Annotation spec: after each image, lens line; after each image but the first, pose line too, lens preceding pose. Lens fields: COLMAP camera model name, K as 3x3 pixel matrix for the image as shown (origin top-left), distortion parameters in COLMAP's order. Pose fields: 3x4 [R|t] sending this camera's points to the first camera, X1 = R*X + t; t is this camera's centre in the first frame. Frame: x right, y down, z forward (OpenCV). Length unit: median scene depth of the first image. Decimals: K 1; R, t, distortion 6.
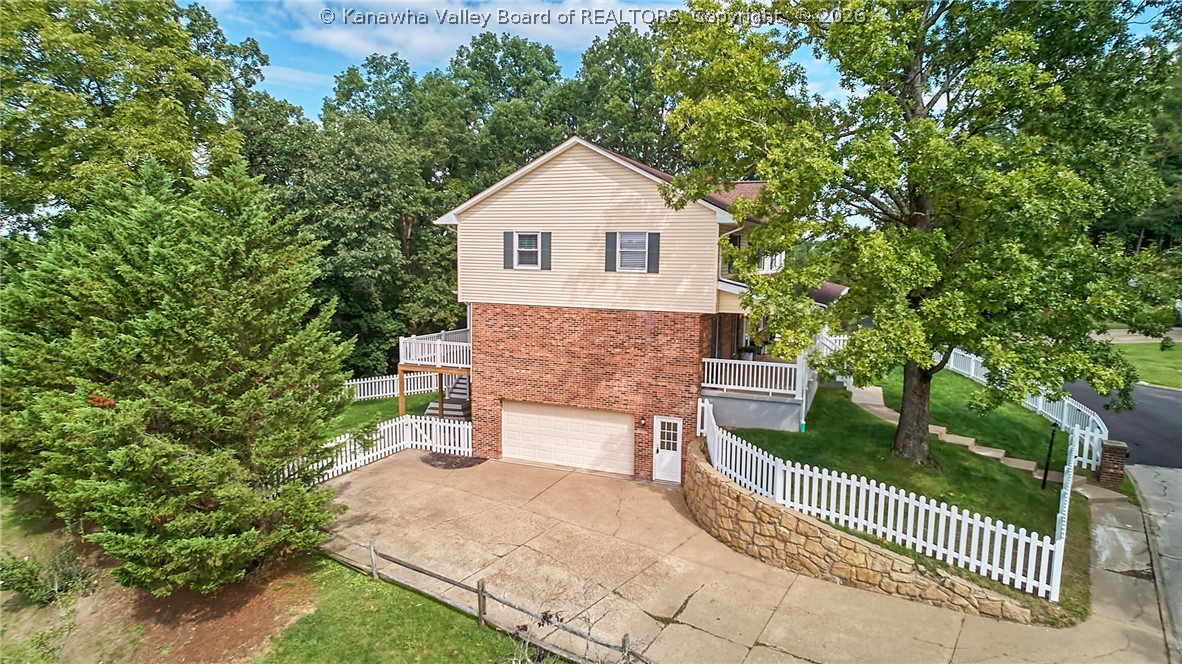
lens RADIAL K [[695.3, 0, 591.0], [0, 695.3, 332.0], [0, 0, 1]] dist [-0.016403, -0.000061]
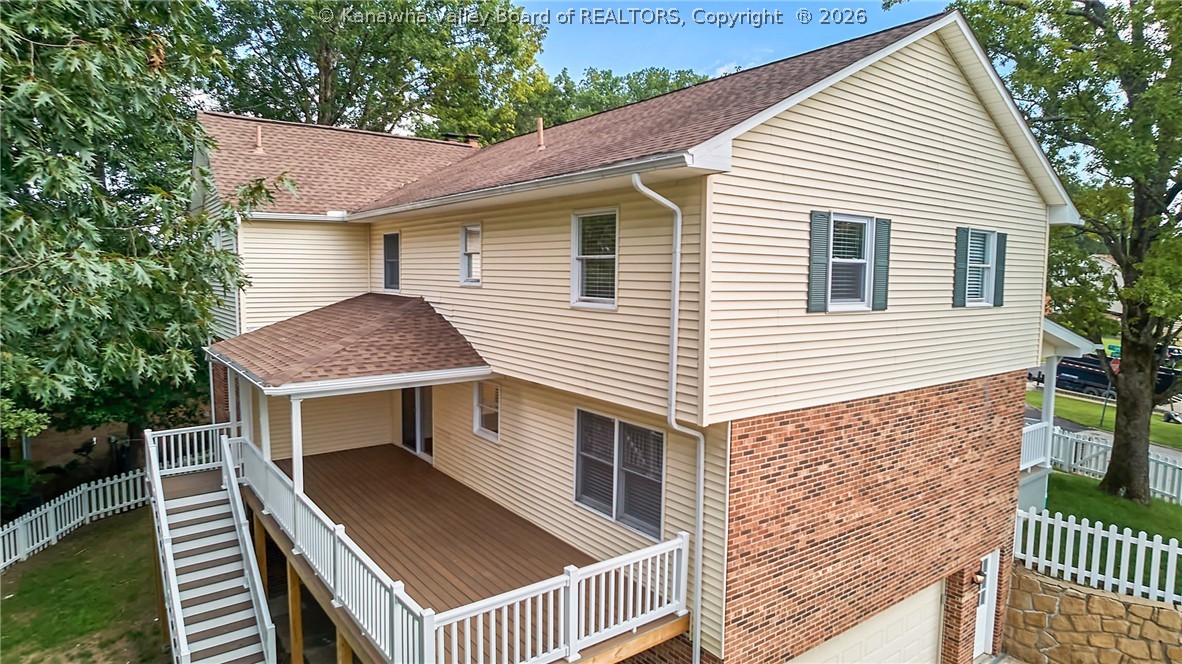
lens RADIAL K [[695.3, 0, 591.0], [0, 695.3, 332.0], [0, 0, 1]] dist [-0.016403, -0.000061]
pose [[0.502232, -0.085928, 0.860453, -0.489754], [0.083595, 0.995215, 0.050592, -0.108070], [-0.860683, 0.046521, 0.507011, 0.908242]]
